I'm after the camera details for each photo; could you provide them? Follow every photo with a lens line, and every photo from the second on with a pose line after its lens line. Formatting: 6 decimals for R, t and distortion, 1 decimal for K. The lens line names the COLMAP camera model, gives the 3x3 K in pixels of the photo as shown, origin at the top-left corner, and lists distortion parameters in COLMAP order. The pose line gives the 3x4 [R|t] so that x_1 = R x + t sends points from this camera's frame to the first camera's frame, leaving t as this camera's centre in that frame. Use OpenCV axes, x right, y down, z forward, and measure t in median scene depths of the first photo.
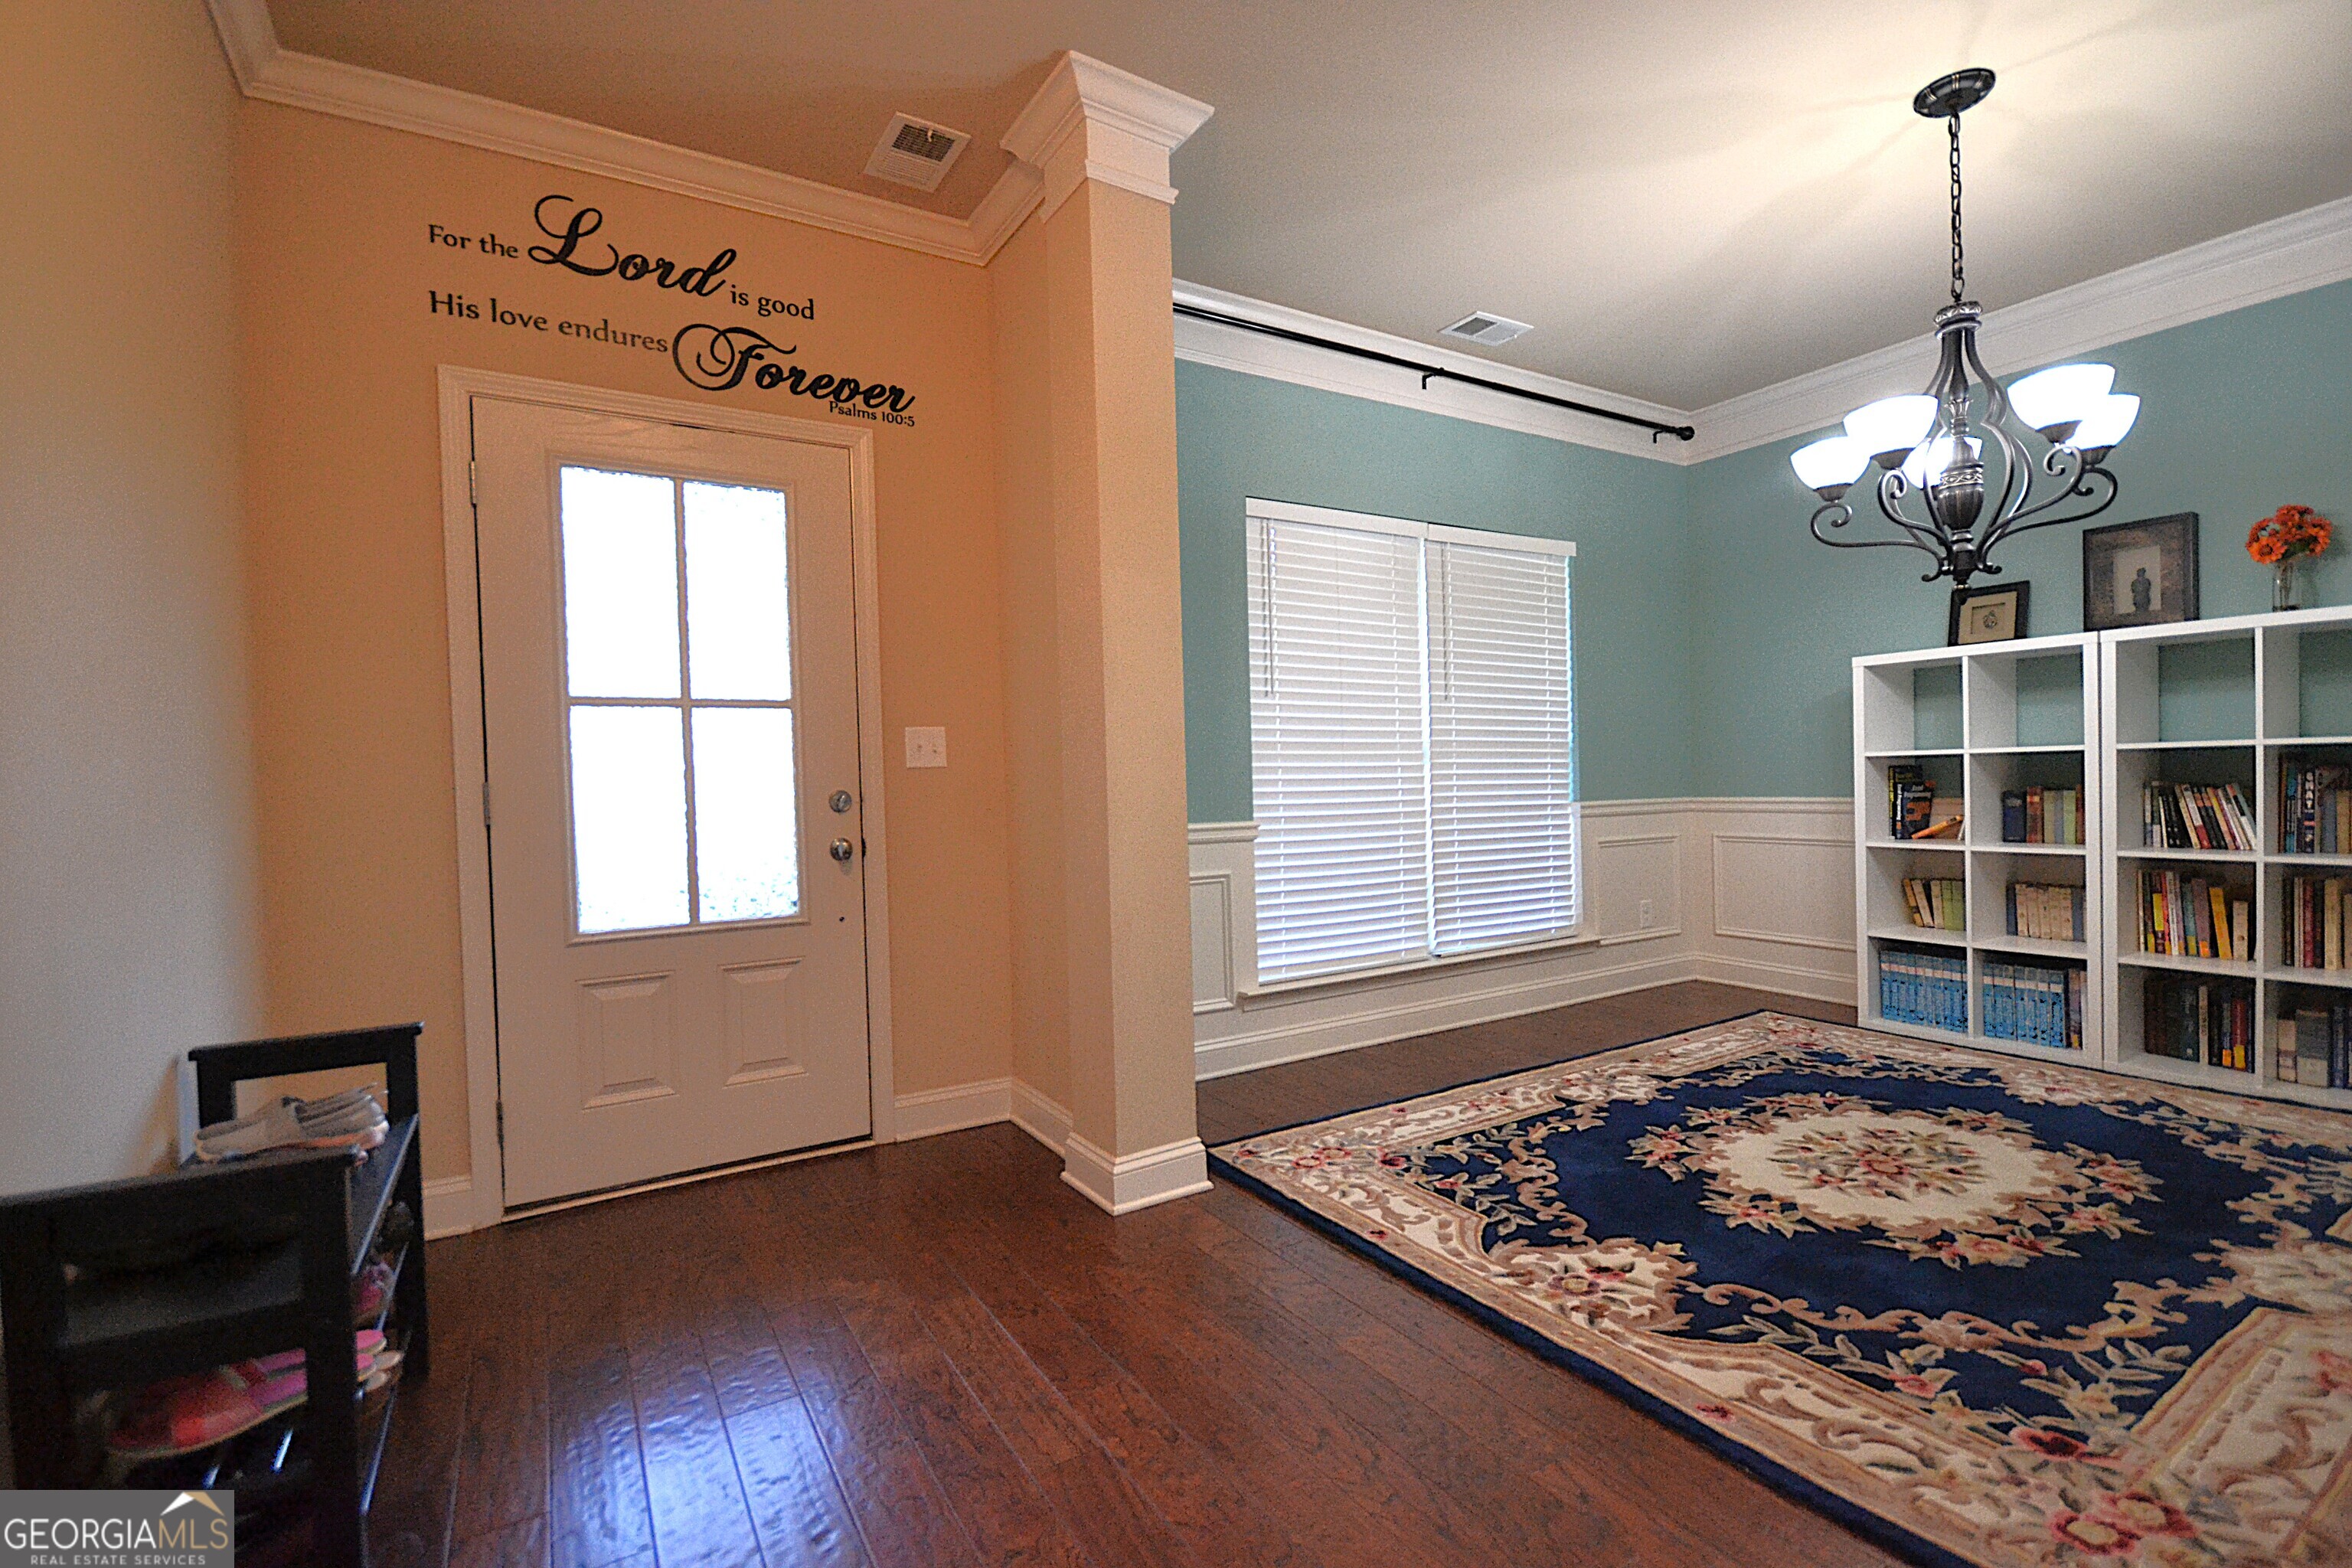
lens RADIAL K [[1037.4, 0, 1176.0], [0, 1037.4, 784.0], [0, 0, 1]] dist [0.001238, -0.000088]
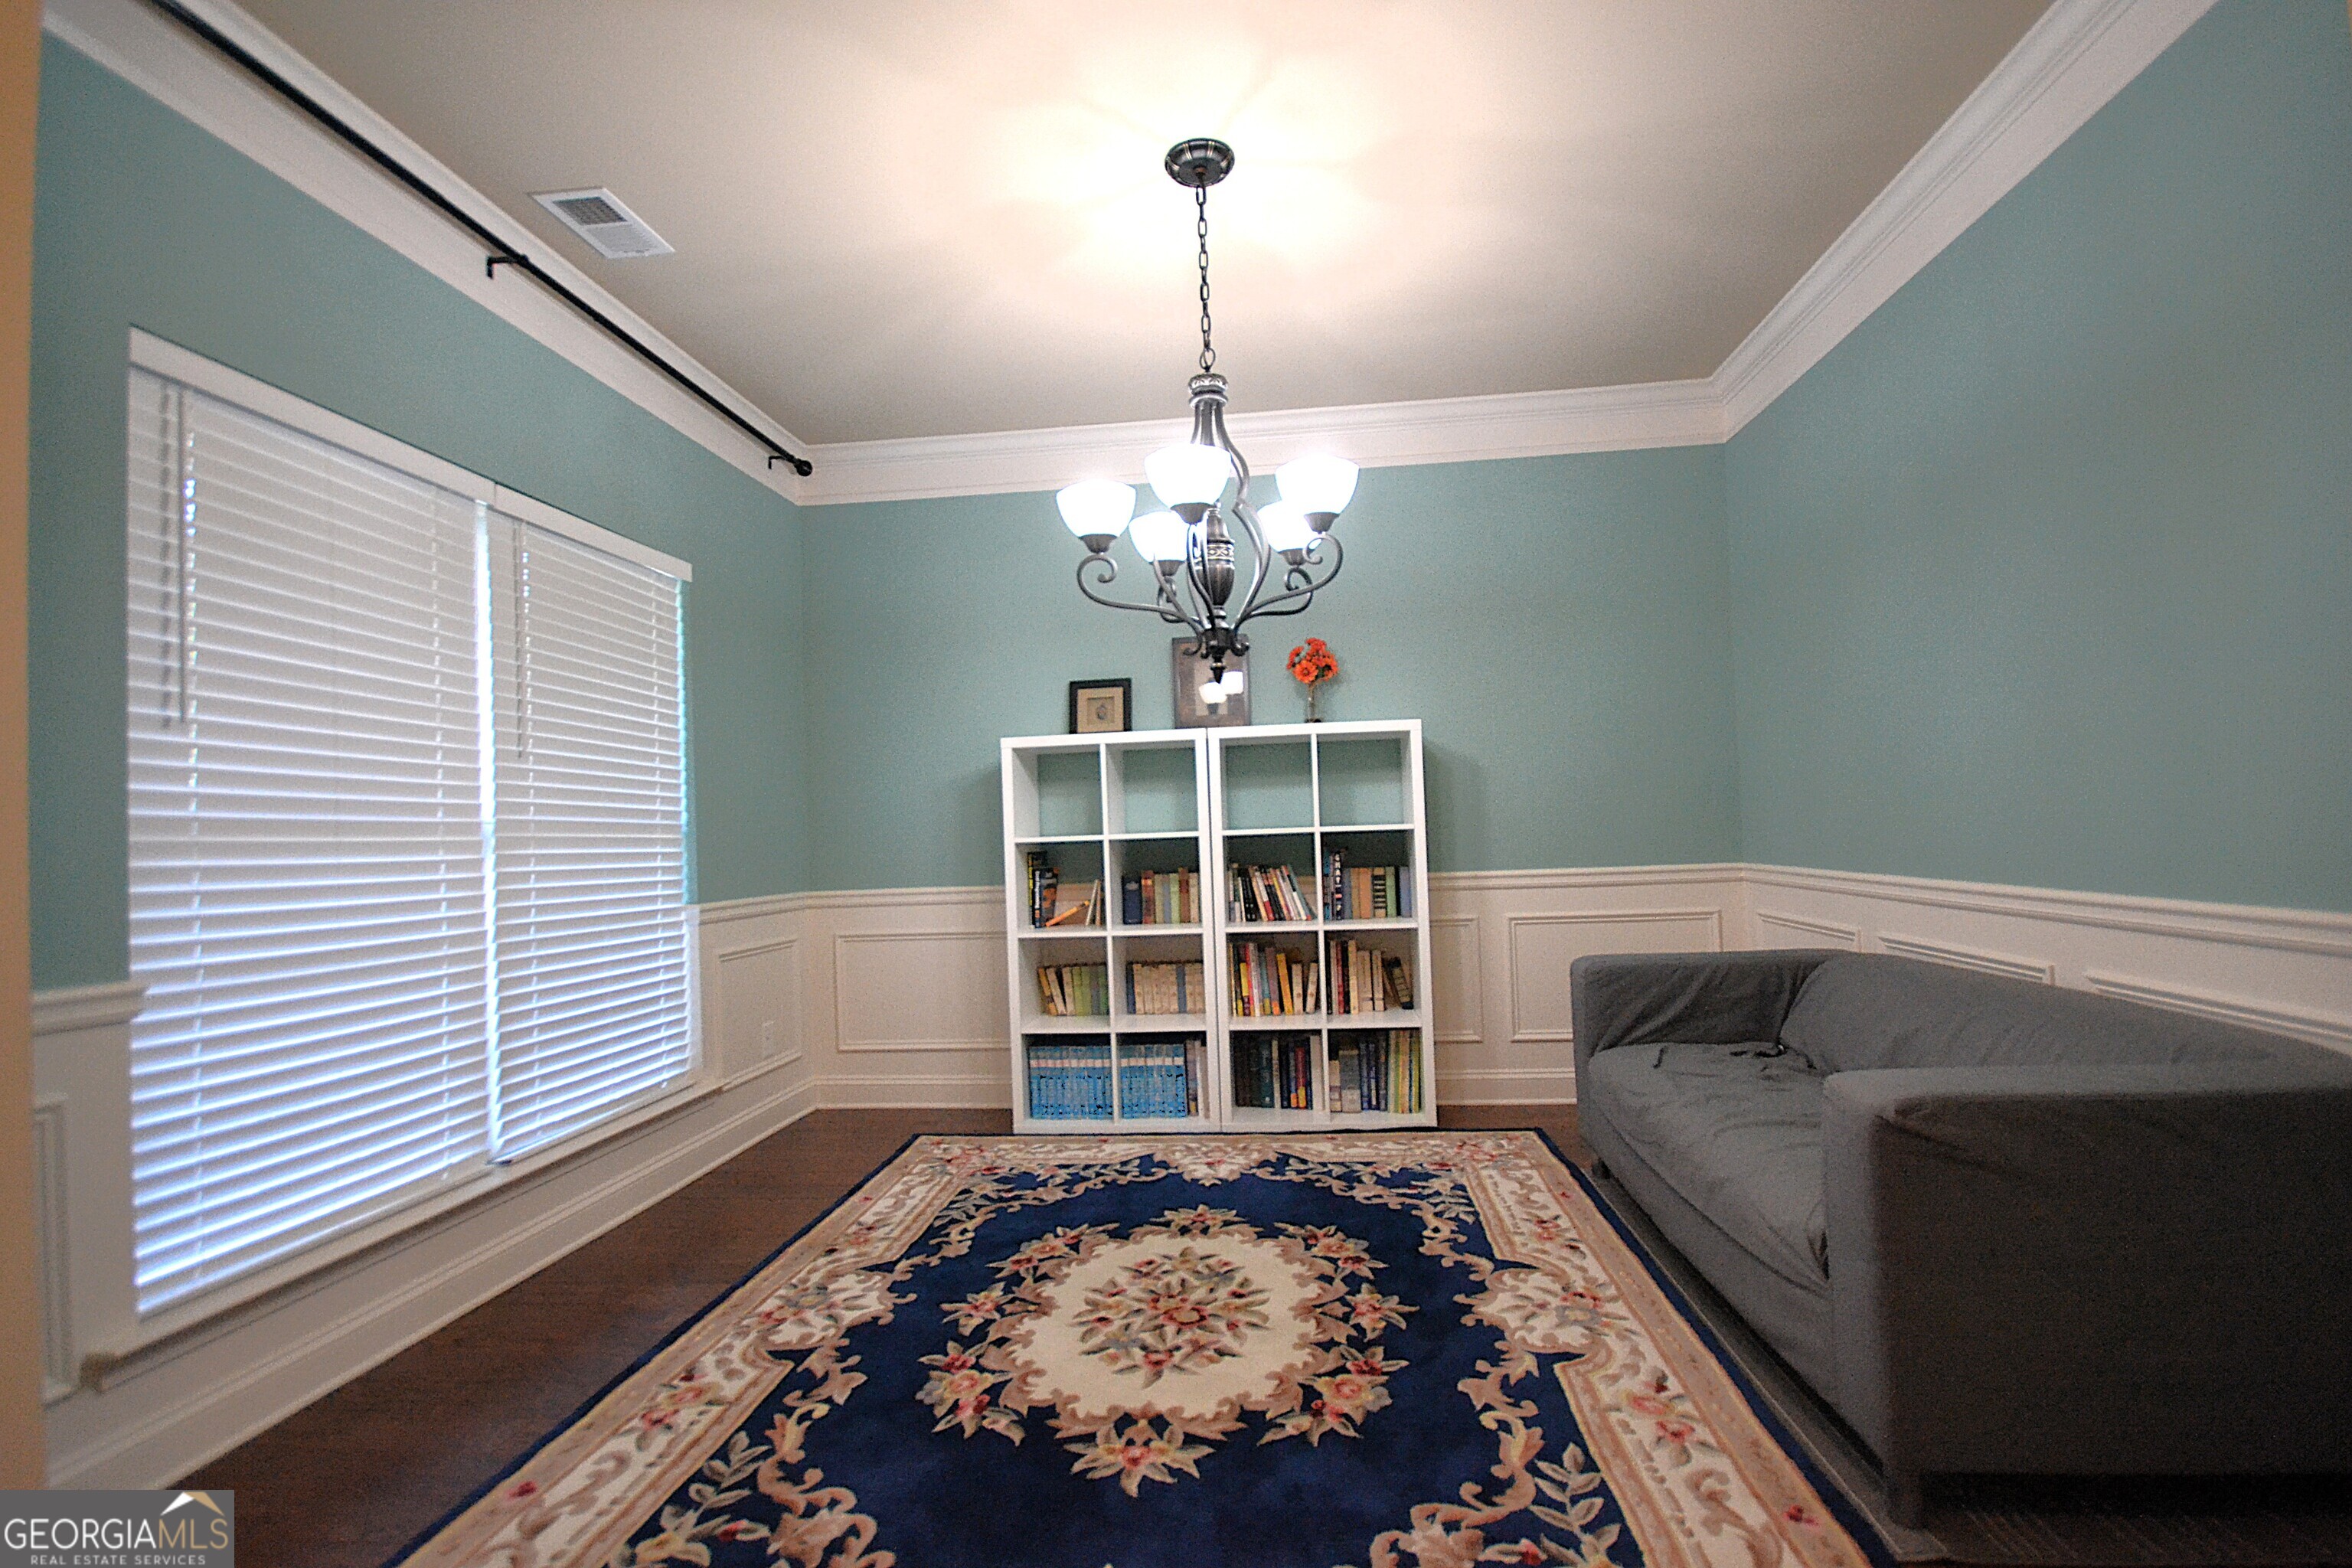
lens RADIAL K [[1077.7, 0, 1184.9], [0, 1077.7, 797.5], [0, 0, 1]] dist [0.006920, 0.000481]
pose [[0.597800, 0.031105, 0.801042, -0.042586], [0.025022, 0.998036, -0.057428, -0.008980], [-0.801255, 0.054374, 0.595848, 0.344941]]
